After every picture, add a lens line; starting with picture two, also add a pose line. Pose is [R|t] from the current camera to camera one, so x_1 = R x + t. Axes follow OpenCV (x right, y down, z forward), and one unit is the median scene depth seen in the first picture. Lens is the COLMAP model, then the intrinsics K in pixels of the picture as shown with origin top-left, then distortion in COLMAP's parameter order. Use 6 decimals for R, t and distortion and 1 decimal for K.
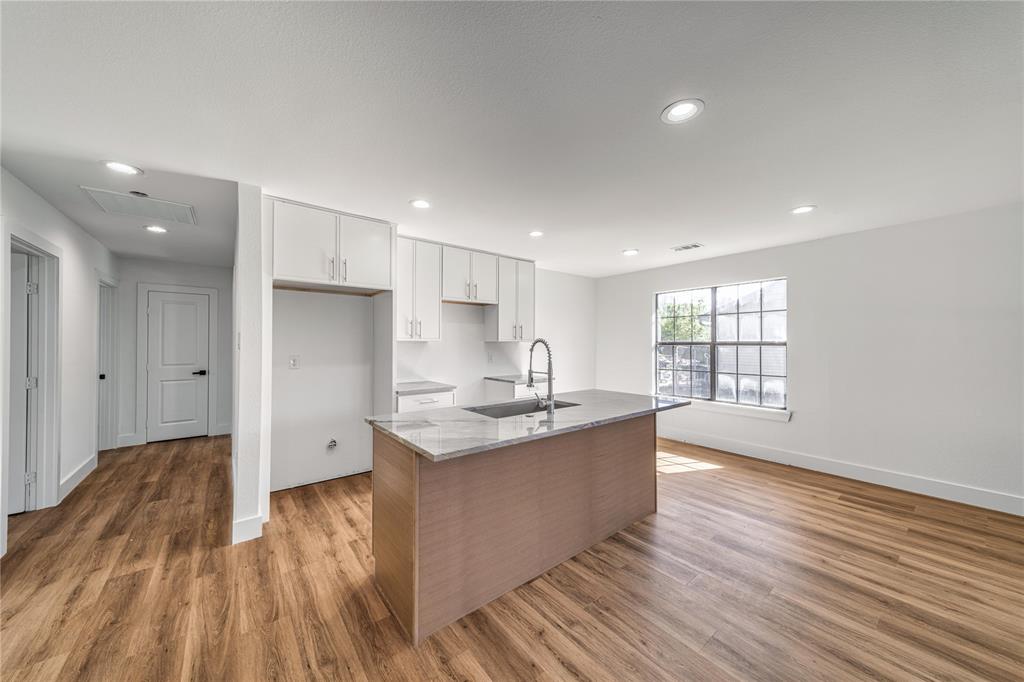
lens RADIAL K [[357.7, 0, 512.0], [0, 357.7, 341.0], [0, 0, 1]] dist [0.007903, -0.000094]
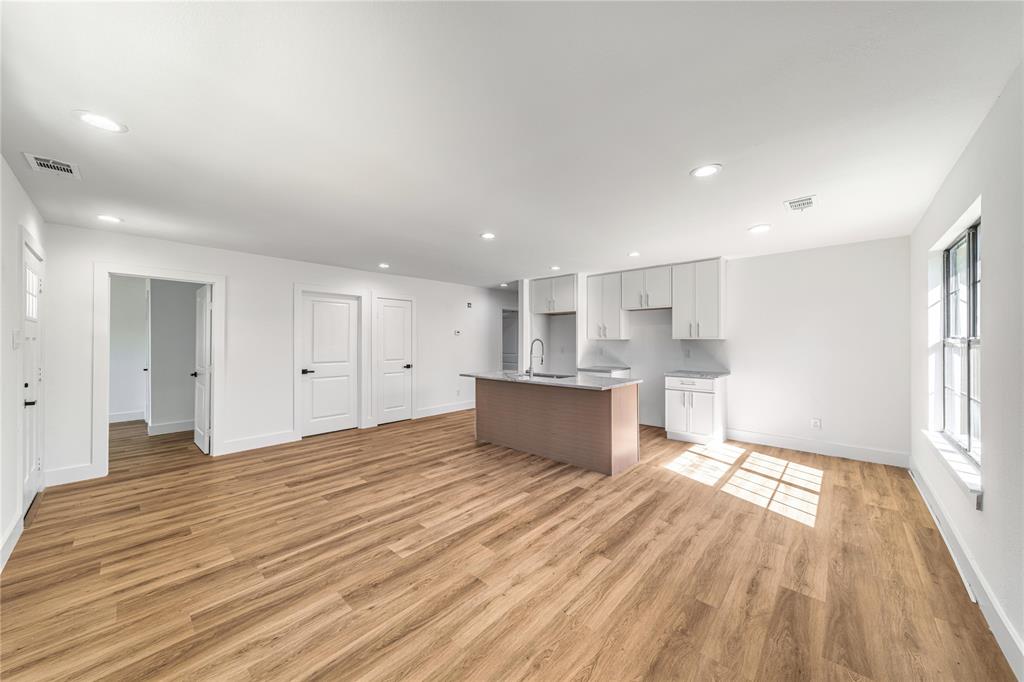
lens RADIAL K [[357.7, 0, 512.0], [0, 357.7, 341.0], [0, 0, 1]] dist [0.007903, -0.000094]
pose [[0.153943, -0.000514, -0.988080, 1.375966], [0.007212, 0.999974, 0.000603, 0.003753], [0.988053, -0.007219, 0.153943, 0.413633]]
